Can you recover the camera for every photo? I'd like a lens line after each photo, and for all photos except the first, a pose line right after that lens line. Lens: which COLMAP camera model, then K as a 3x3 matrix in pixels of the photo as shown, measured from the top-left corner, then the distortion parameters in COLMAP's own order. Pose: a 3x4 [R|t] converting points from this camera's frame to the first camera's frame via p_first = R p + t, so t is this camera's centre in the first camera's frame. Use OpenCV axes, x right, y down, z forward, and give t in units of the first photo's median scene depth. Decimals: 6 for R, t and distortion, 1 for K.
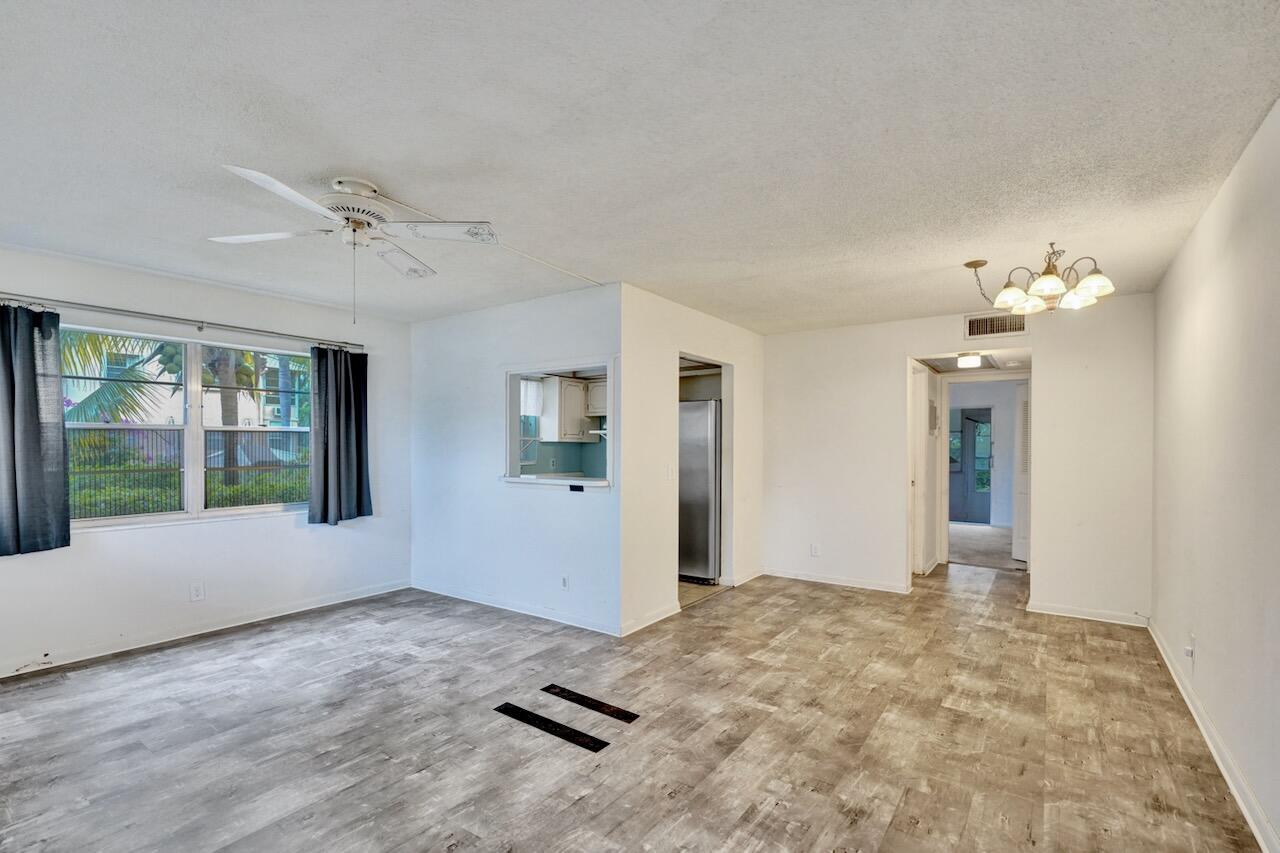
lens RADIAL K [[588.4, 0, 635.4], [0, 588.4, 450.0], [0, 0, 1]] dist [-0.008477, 0.000286]
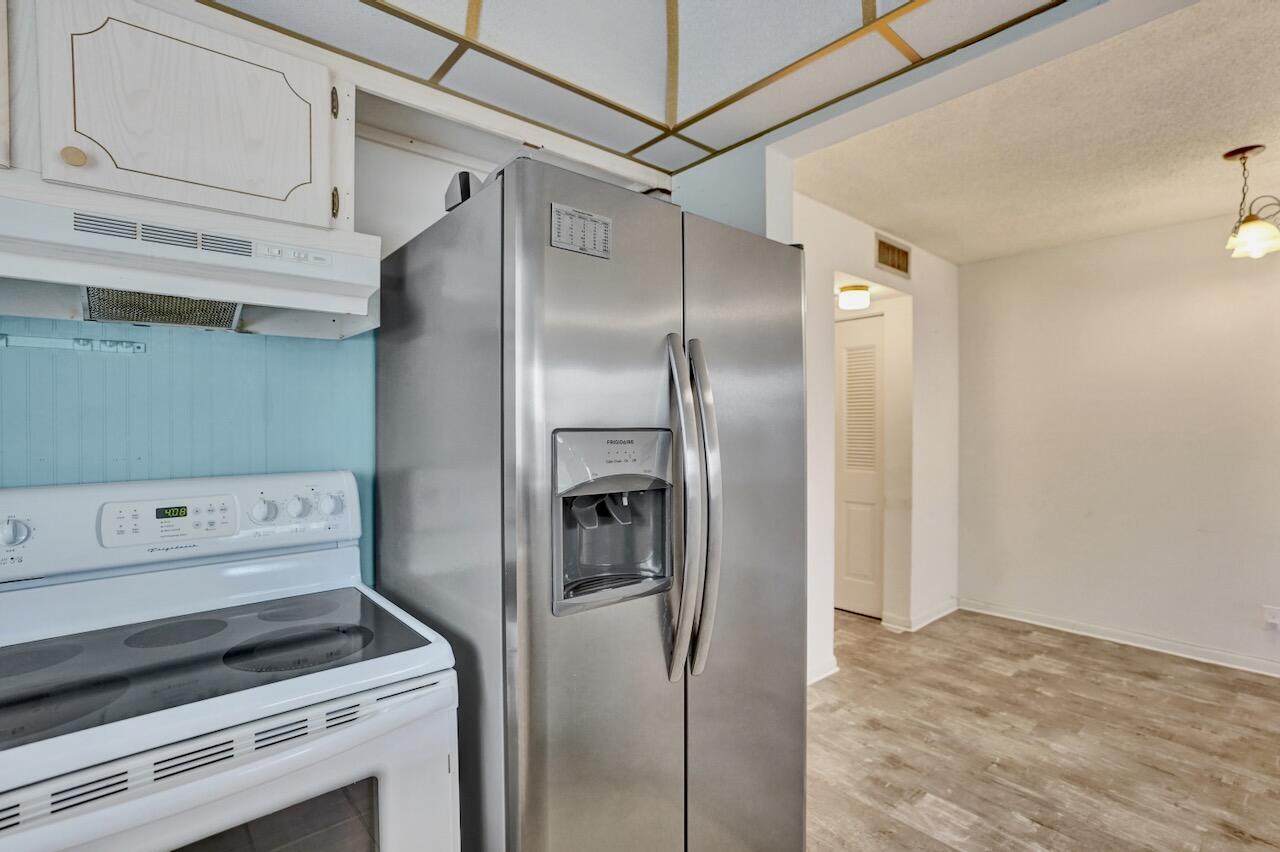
lens RADIAL K [[595.4, 0, 640.0], [0, 595.4, 426.0], [0, 0, 1]] dist [-0.046348, 0.020298]
pose [[0.235969, -0.002098, 0.971758, -0.216954], [0.006000, 0.999982, 0.000702, -0.005377], [-0.971742, 0.005665, 0.235977, 1.379108]]
